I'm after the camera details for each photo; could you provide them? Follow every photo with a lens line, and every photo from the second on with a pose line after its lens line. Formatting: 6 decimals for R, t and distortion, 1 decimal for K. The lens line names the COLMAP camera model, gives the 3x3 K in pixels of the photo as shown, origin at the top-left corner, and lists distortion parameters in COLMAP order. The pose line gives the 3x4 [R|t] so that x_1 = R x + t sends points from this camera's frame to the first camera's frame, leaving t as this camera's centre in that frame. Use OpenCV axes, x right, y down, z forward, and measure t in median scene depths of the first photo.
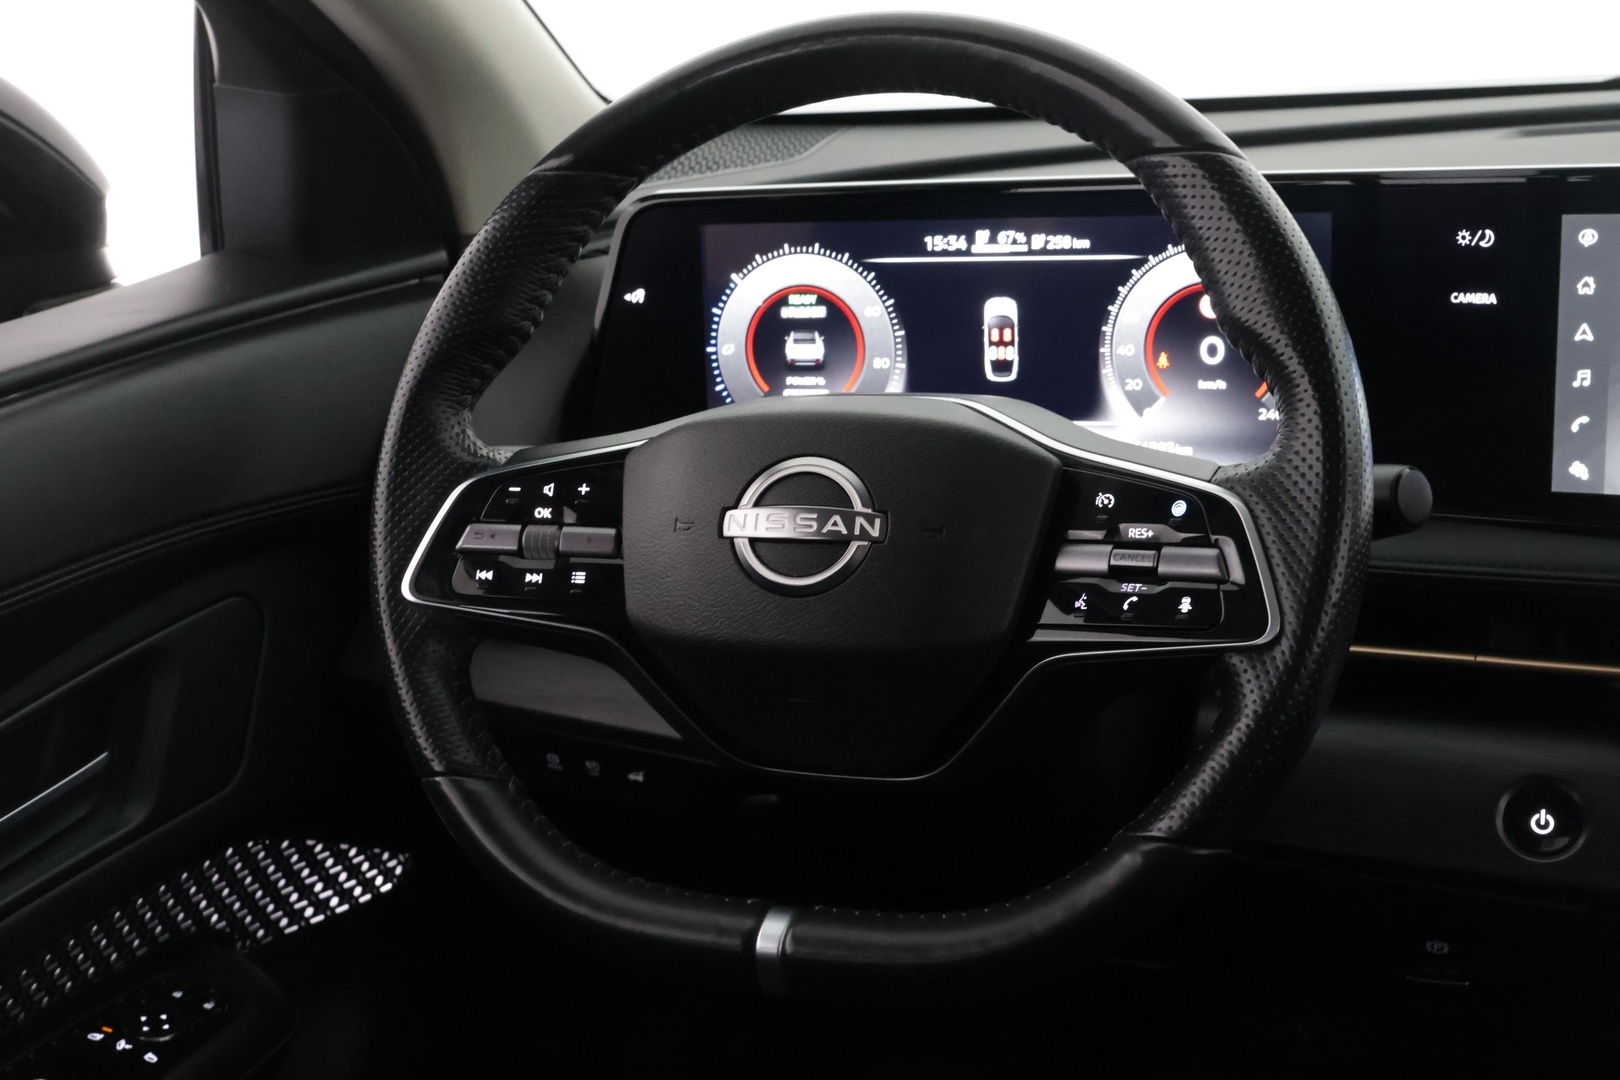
lens RADIAL K [[1966.6, 0, 803.8], [0, 1966.6, 536.7], [0, 0, 1]] dist [-0.008038, 0.000000]
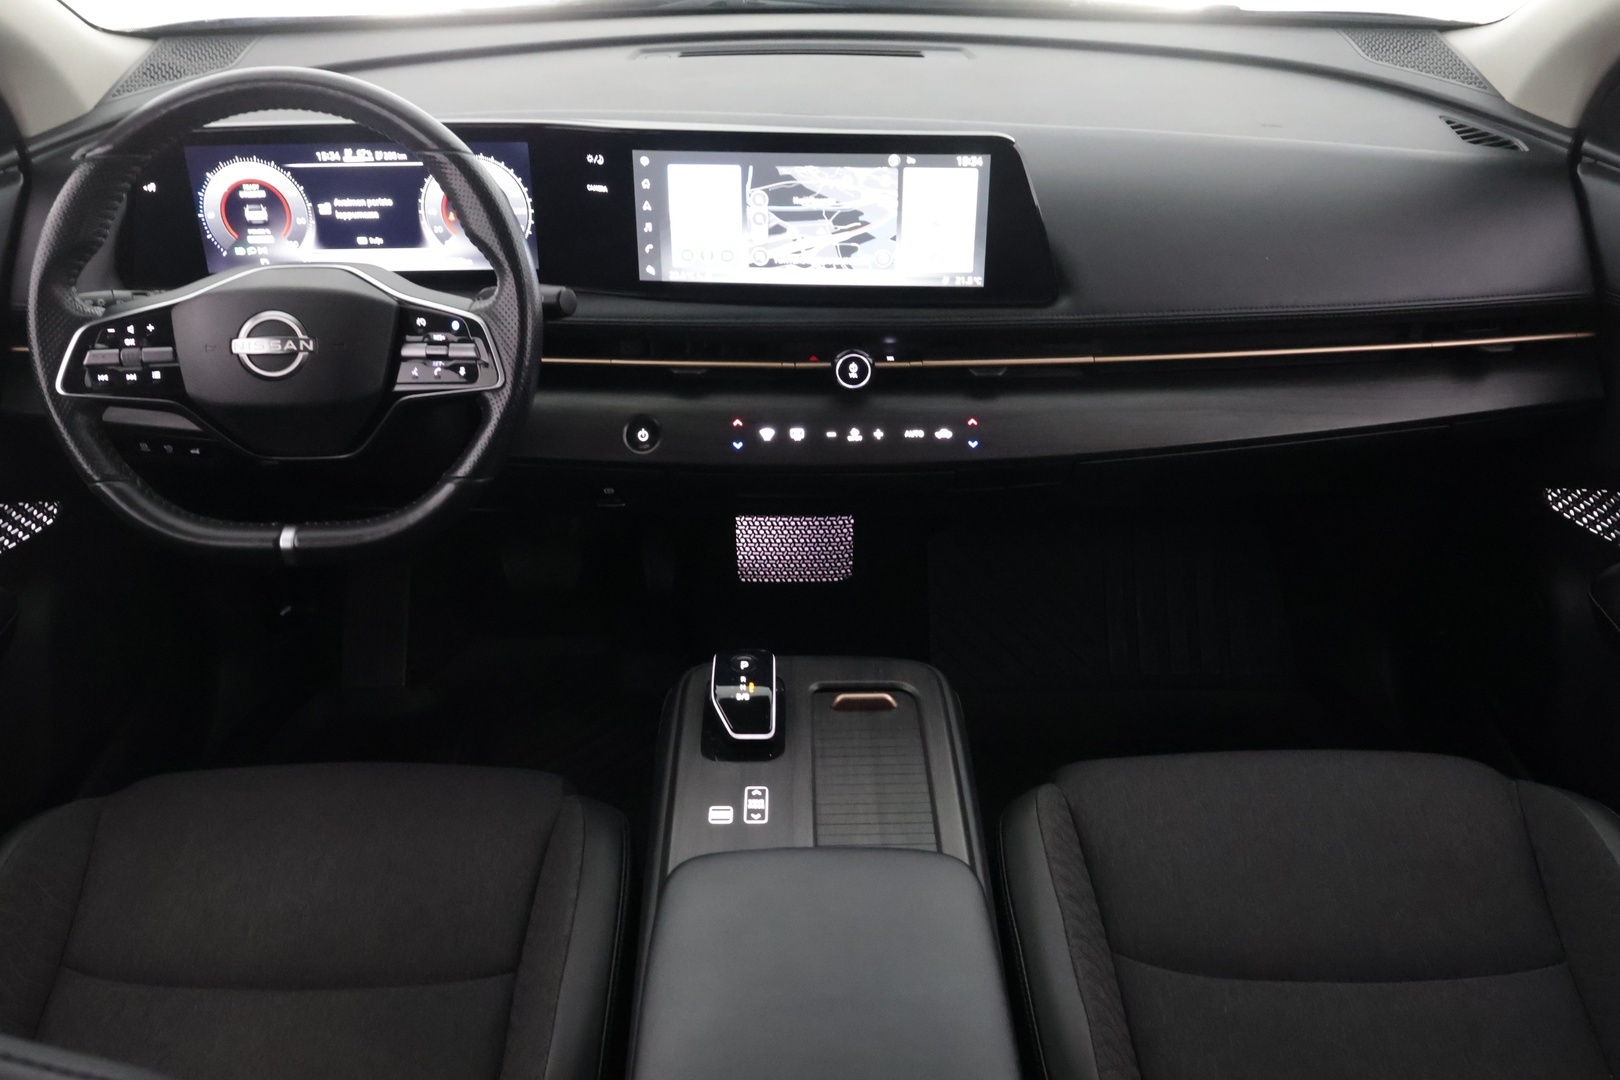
lens RADIAL K [[1284.1, 0, 779.0], [0, 1284.1, 531.0], [0, 0, 1]] dist [-0.032586, 0.015595]
pose [[0.928600, -0.141550, 0.343025, 0.004053], [0.043717, 0.959682, 0.277668, -0.142703], [-0.368499, -0.242846, 0.897348, -0.376977]]
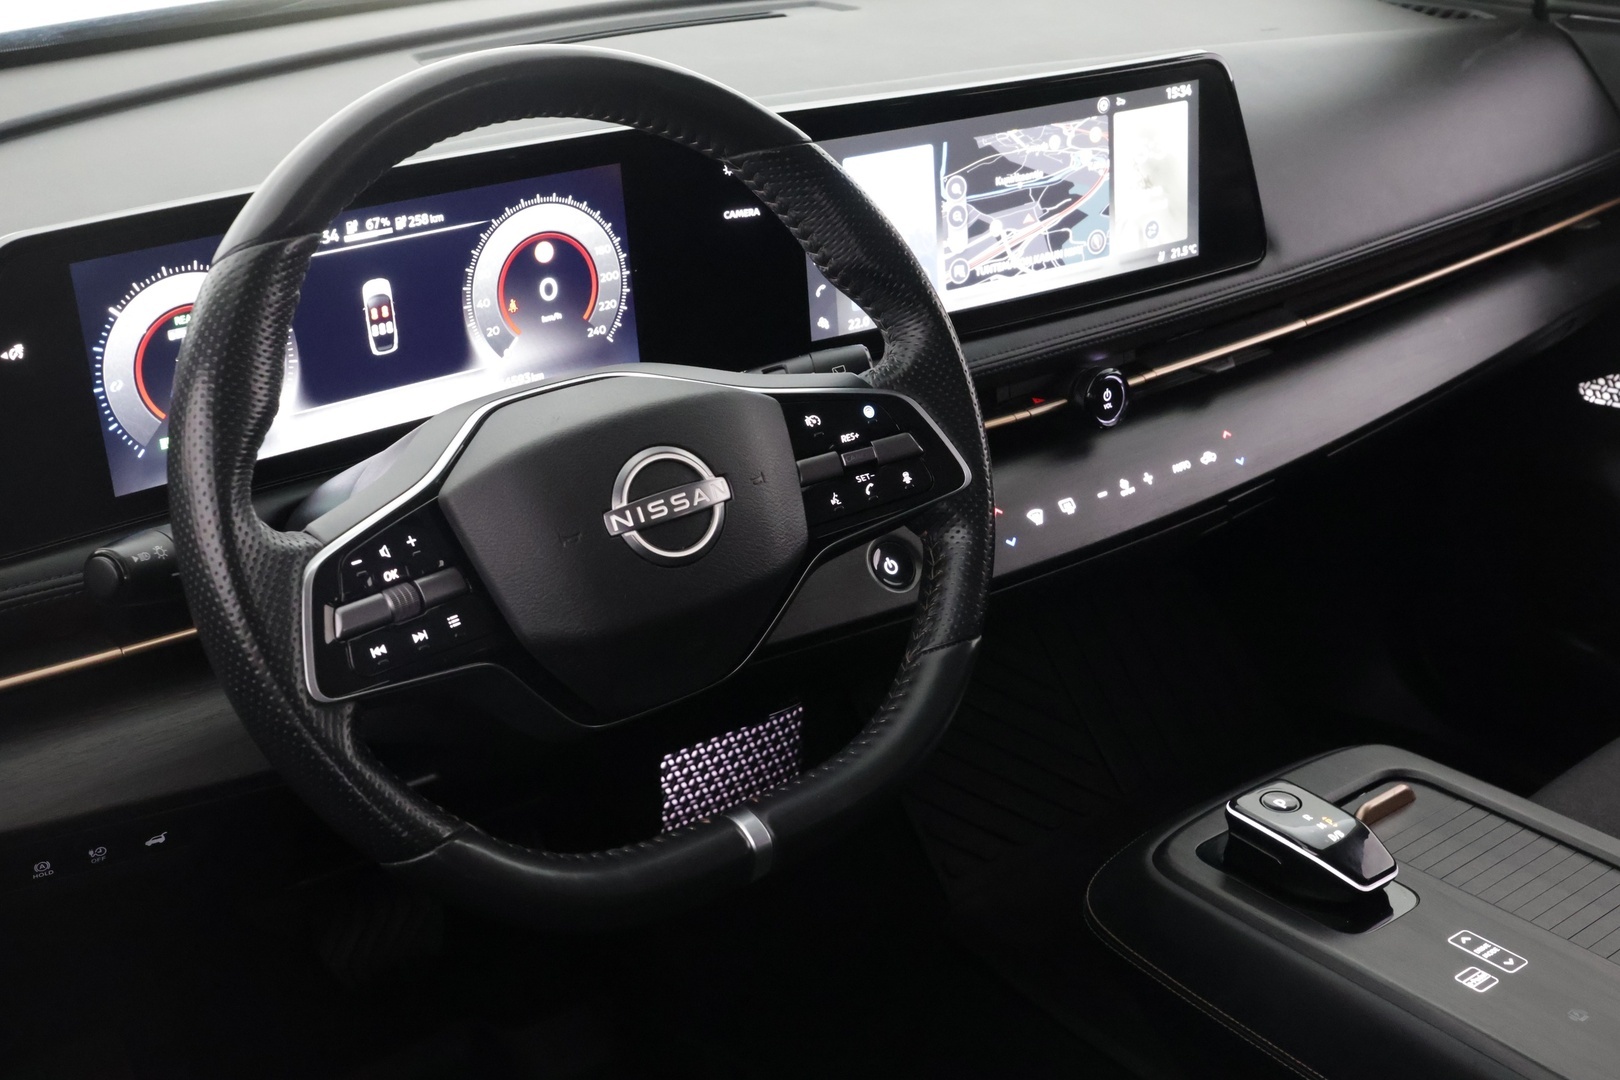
lens RADIAL K [[1908.5, 0, 809.4], [0, 1908.5, 528.4], [0, 0, 1]] dist [-0.006592, 0.000000]
pose [[0.531230, -0.293218, 0.794870, -0.736577], [0.211871, 0.954368, 0.210457, -0.182713], [-0.820308, 0.056609, 0.569113, 0.241077]]
